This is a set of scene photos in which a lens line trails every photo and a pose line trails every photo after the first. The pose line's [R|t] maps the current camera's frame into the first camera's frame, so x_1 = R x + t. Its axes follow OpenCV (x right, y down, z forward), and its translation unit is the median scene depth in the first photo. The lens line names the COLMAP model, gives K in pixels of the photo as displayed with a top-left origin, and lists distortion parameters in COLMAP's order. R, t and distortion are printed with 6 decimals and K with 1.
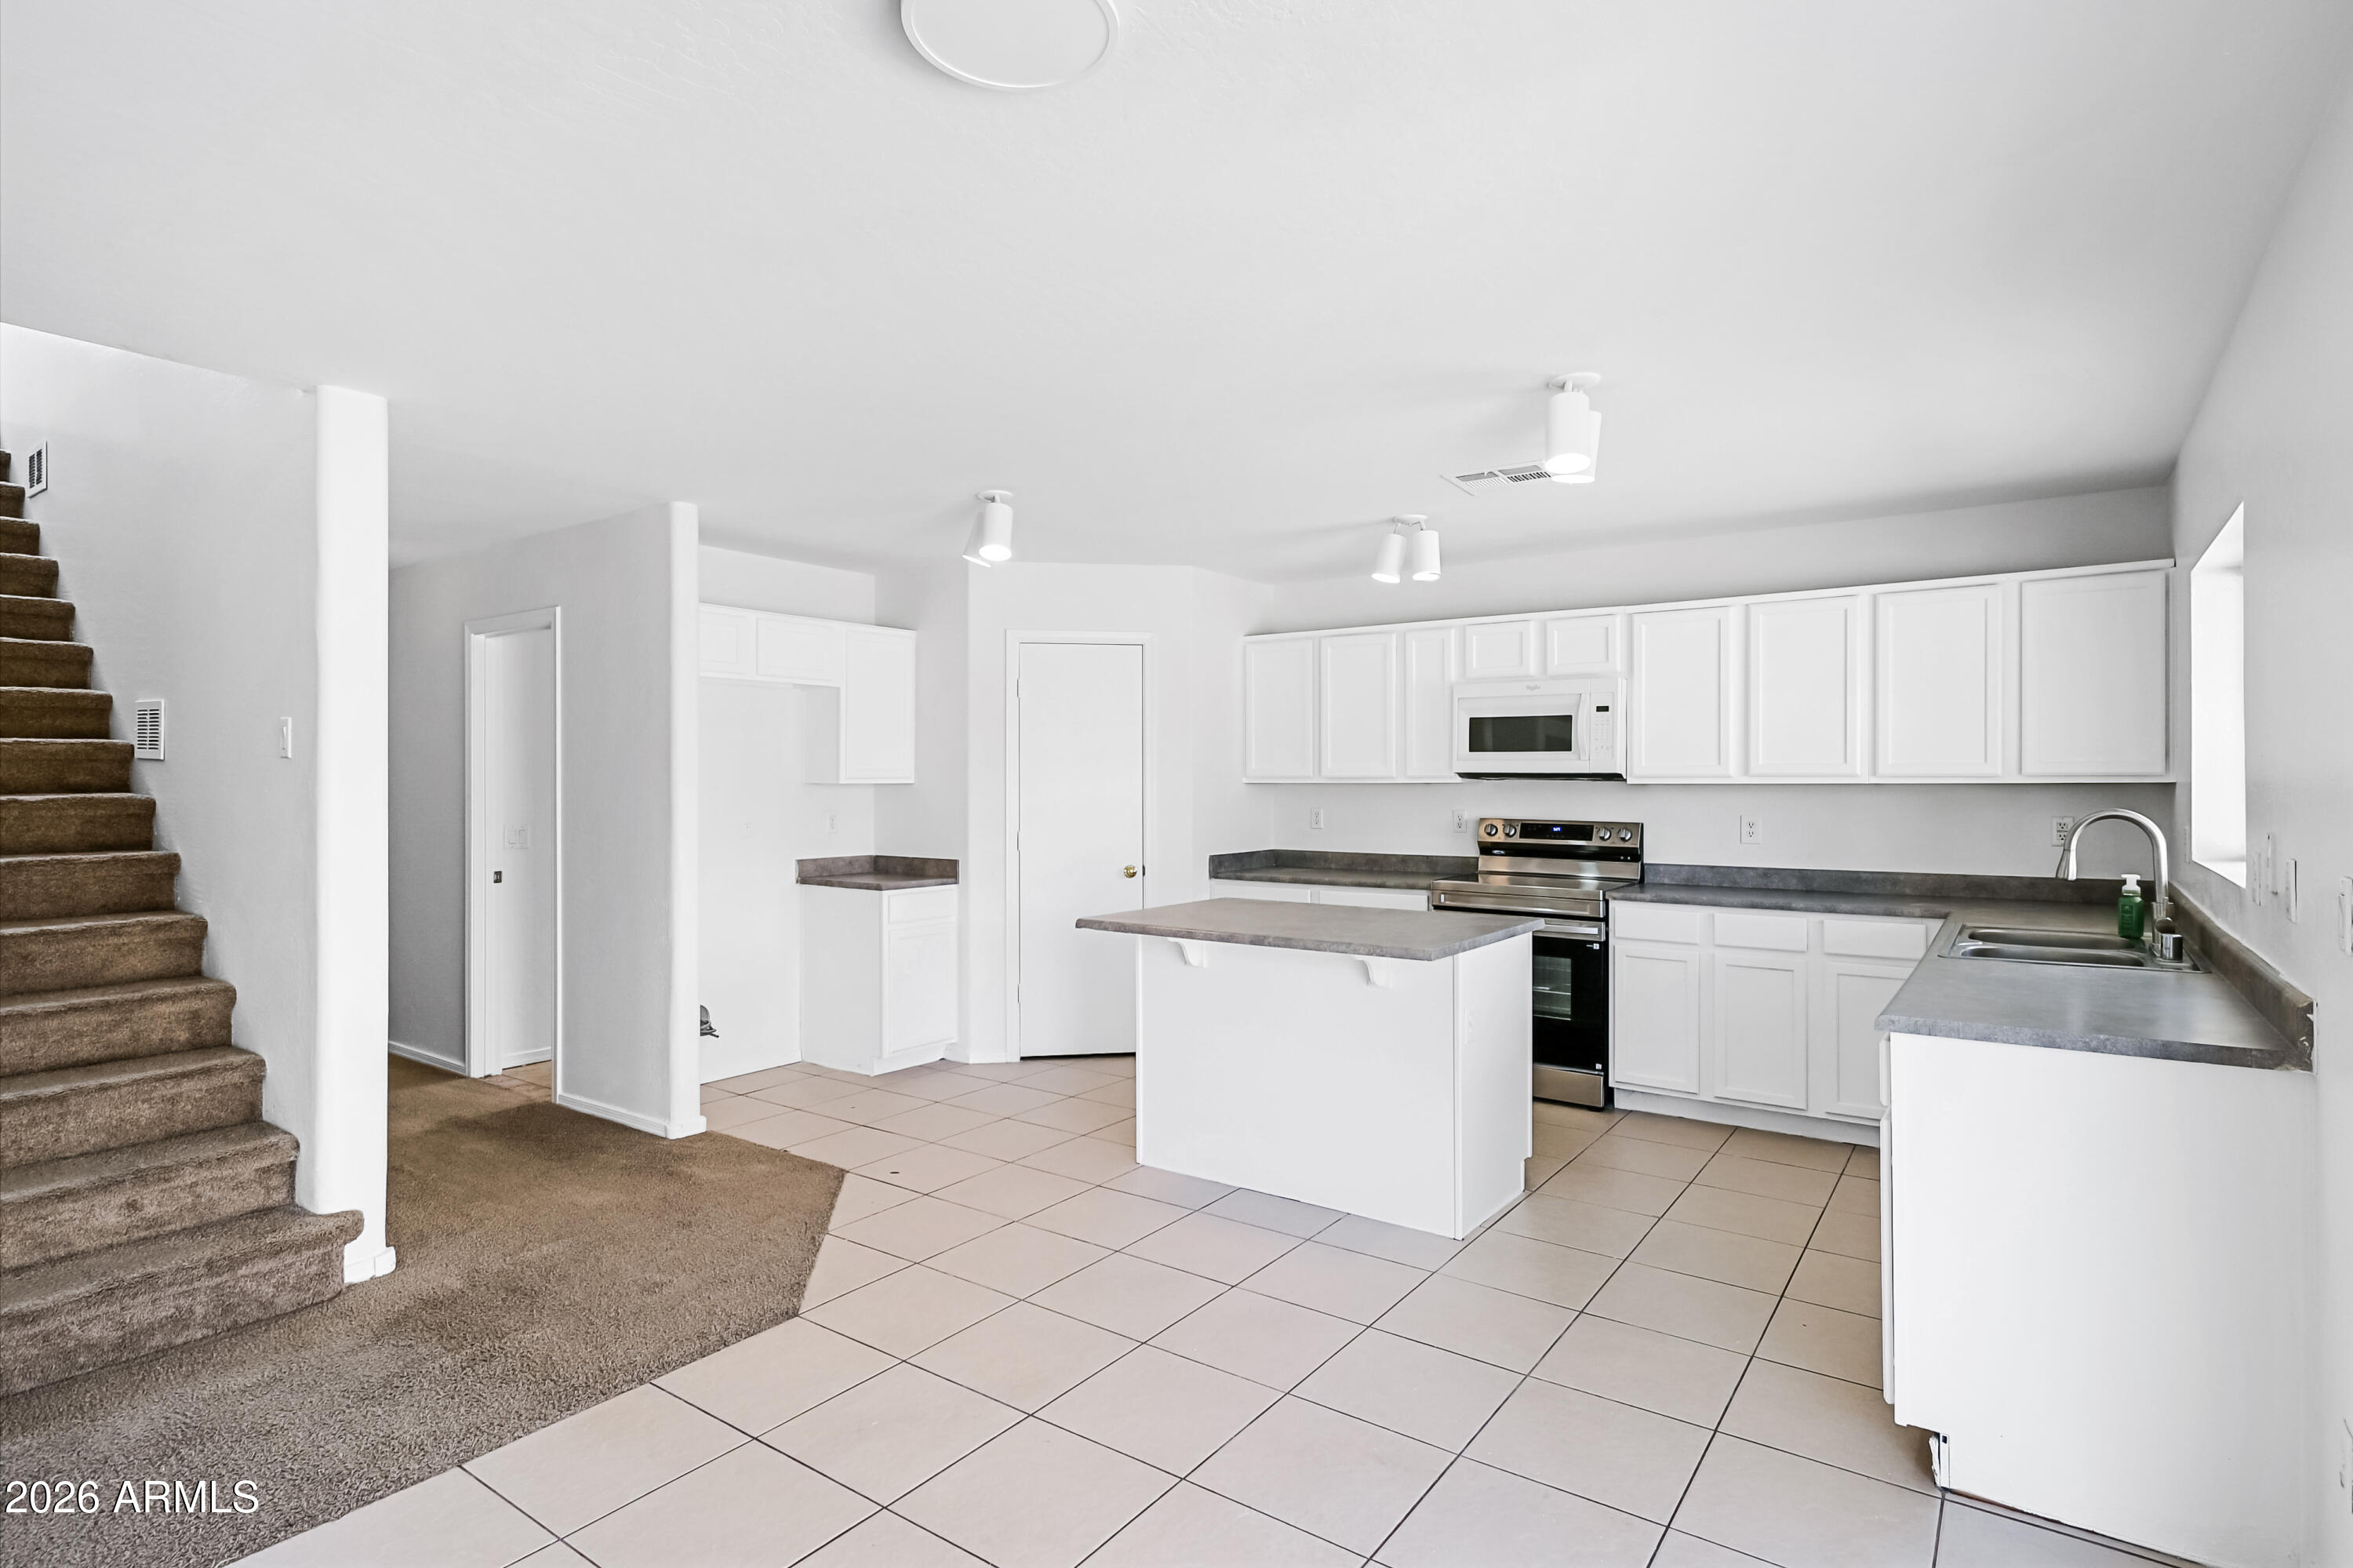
lens RADIAL K [[1186.3, 0, 1178.6], [0, 1186.3, 777.7], [0, 0, 1]] dist [-0.001366, 0.000040]
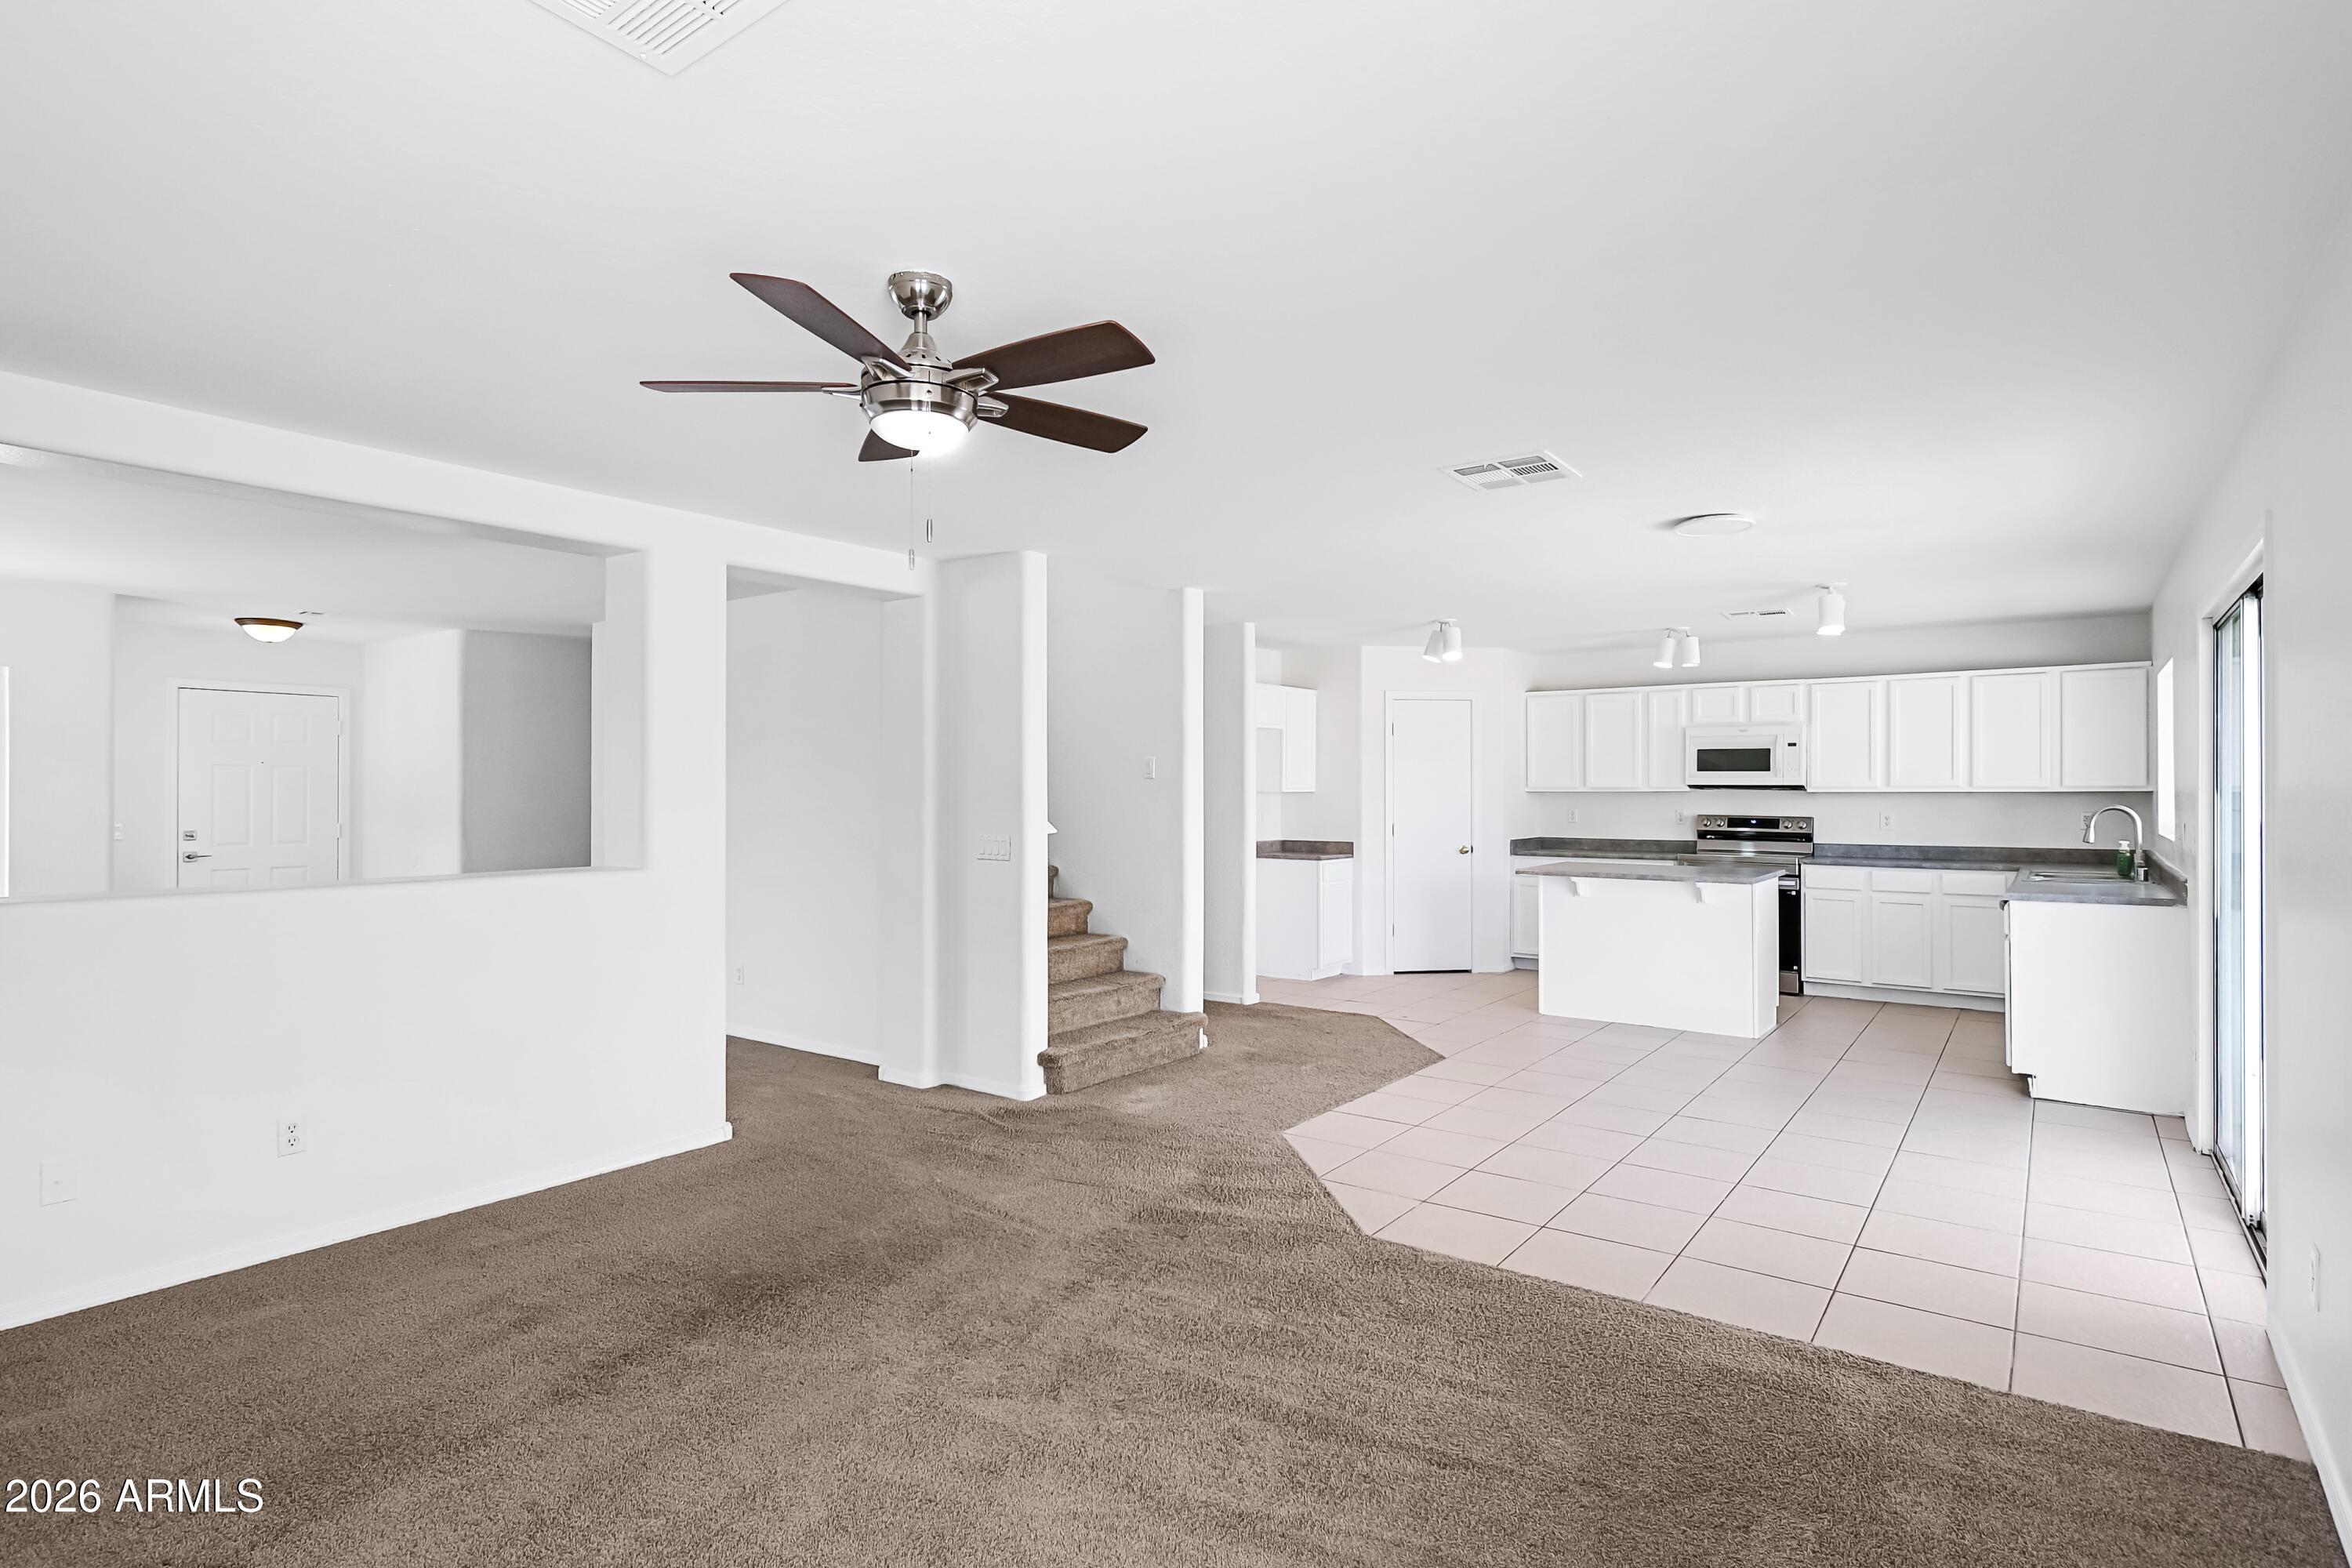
lens RADIAL K [[1197.2, 0, 1176.0], [0, 1197.2, 784.0], [0, 0, 1]] dist [0.004125, -0.000224]
pose [[0.999963, -0.000267, -0.008627, -0.458547], [0.000259, 0.999999, -0.000979, -0.004247], [0.008628, 0.000977, 0.999962, -0.615623]]
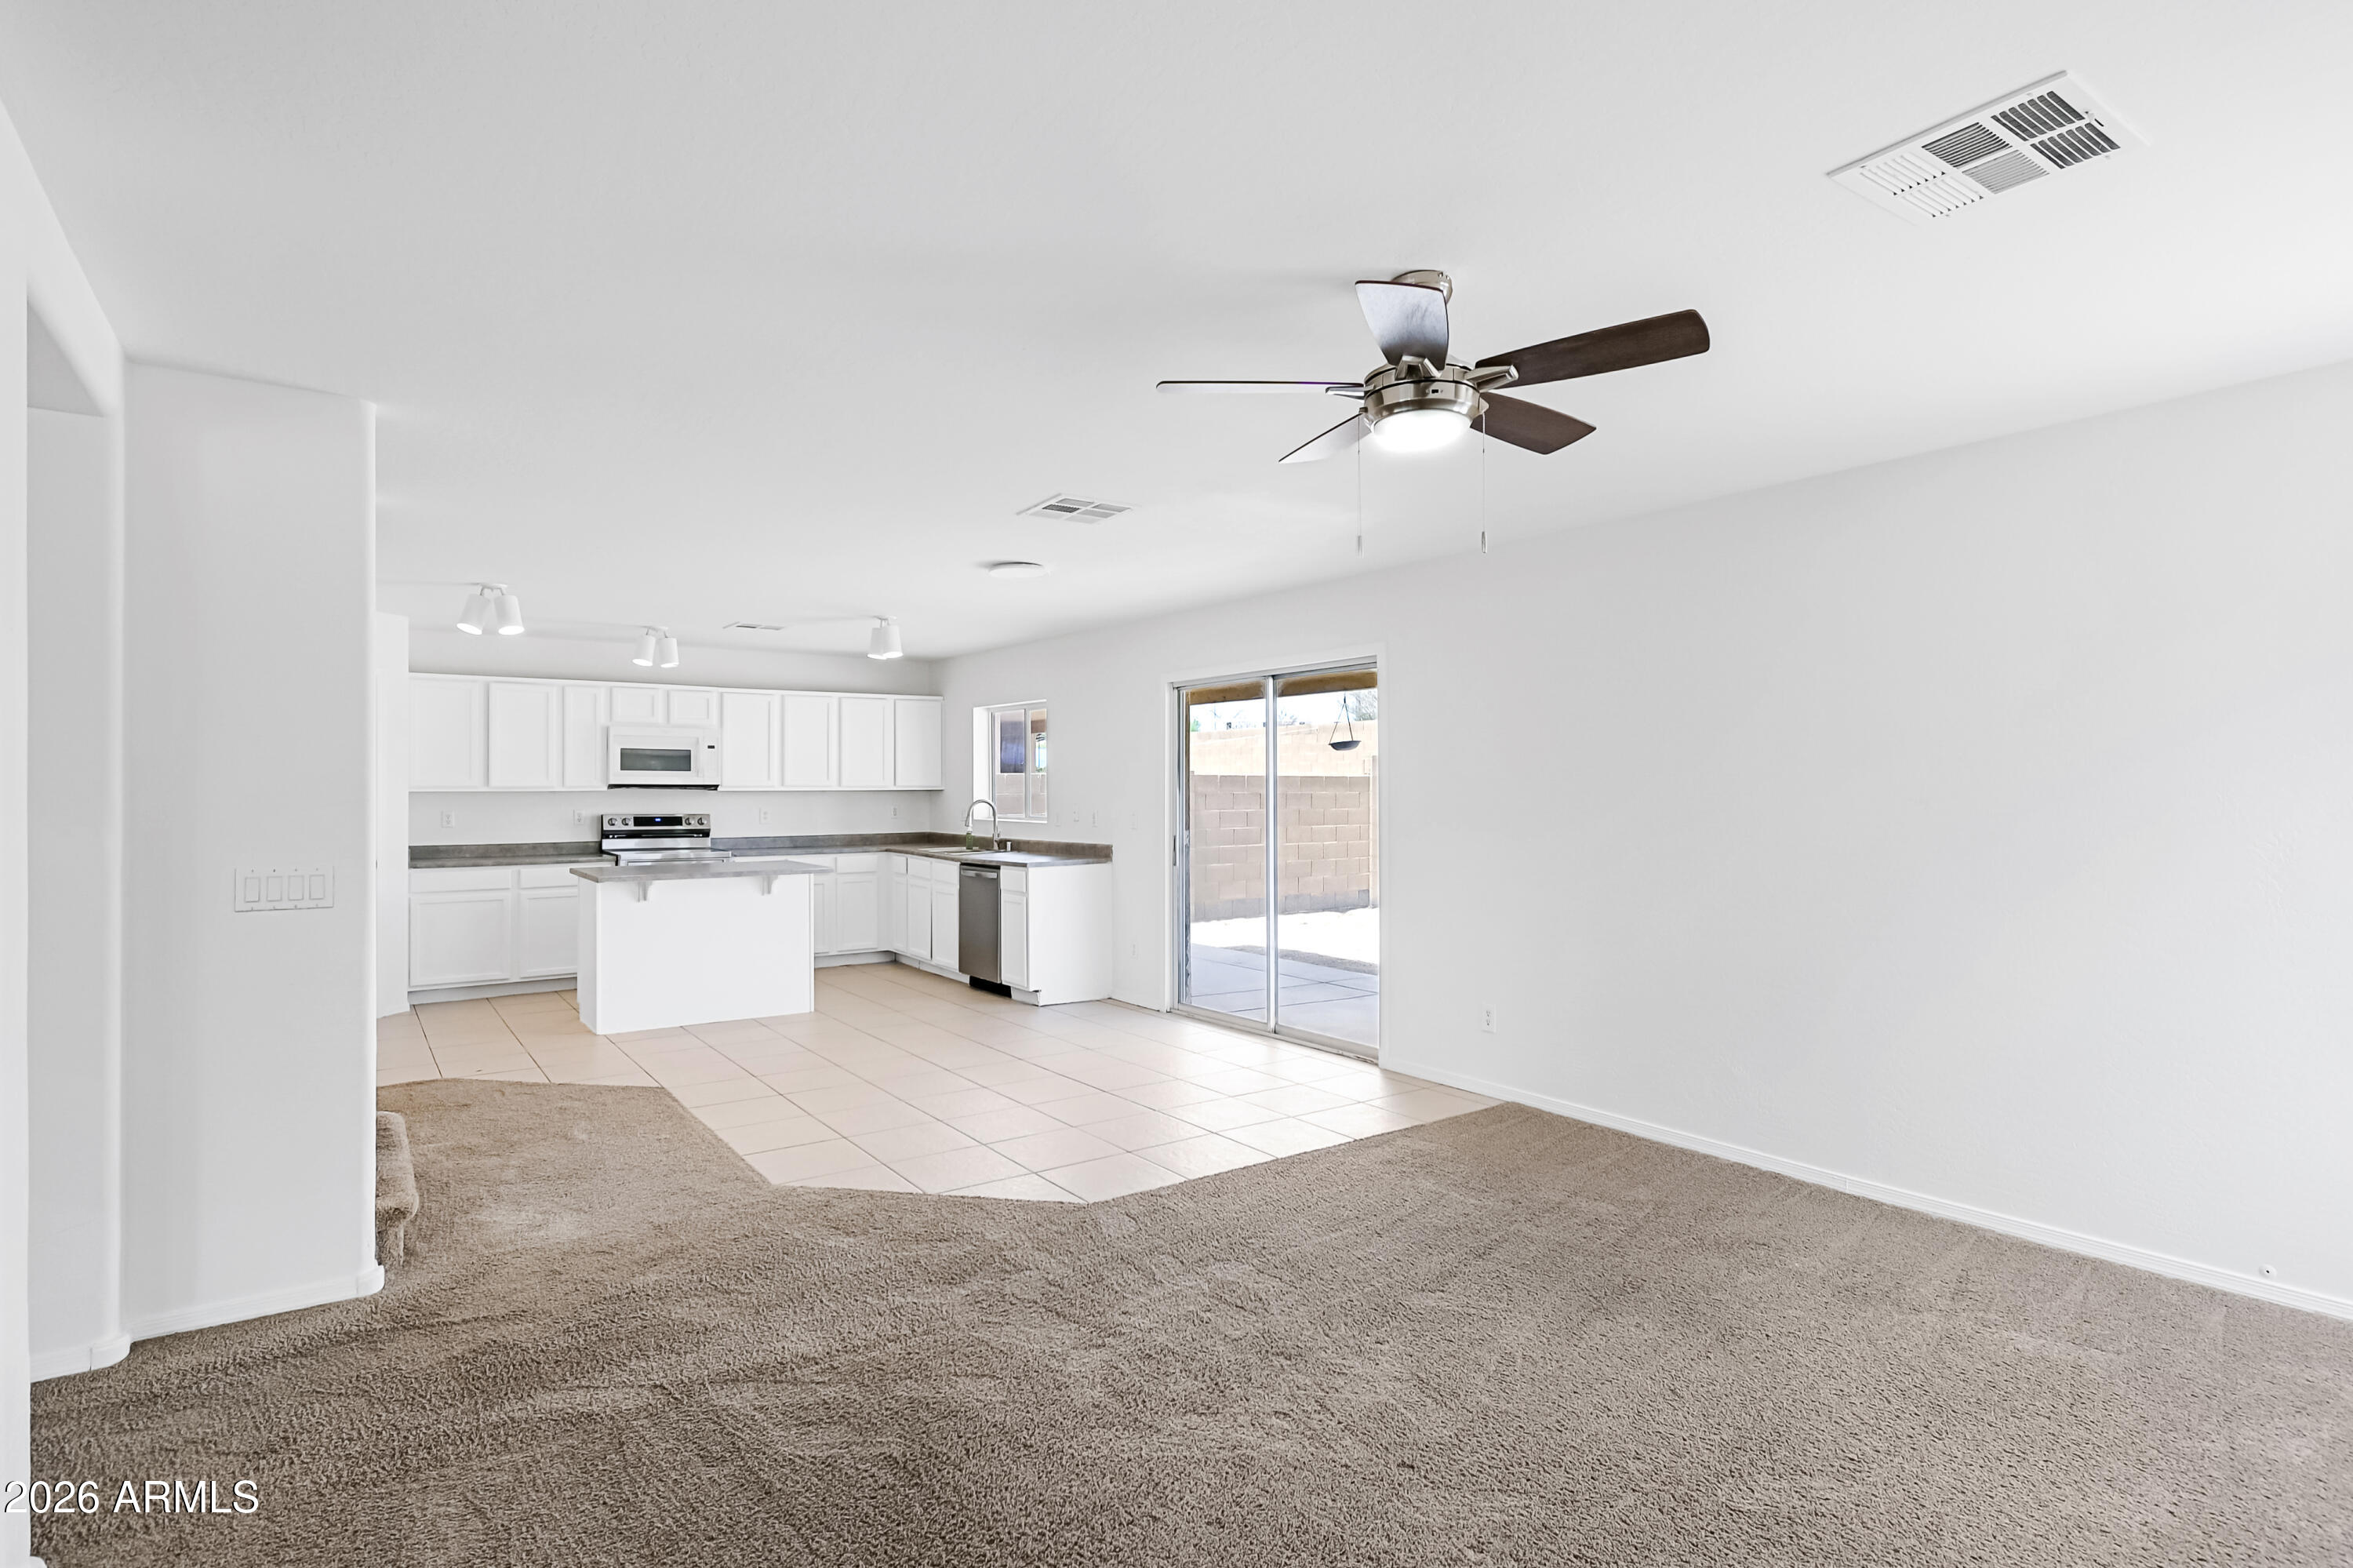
lens RADIAL K [[1186.3, 0, 1178.6], [0, 1186.3, 777.7], [0, 0, 1]] dist [-0.001366, 0.000040]
pose [[0.314829, 0.008280, 0.949112, -1.071584], [-0.001934, 0.999965, -0.008082, -0.001633], [-0.949146, 0.000708, 0.314834, -0.180076]]
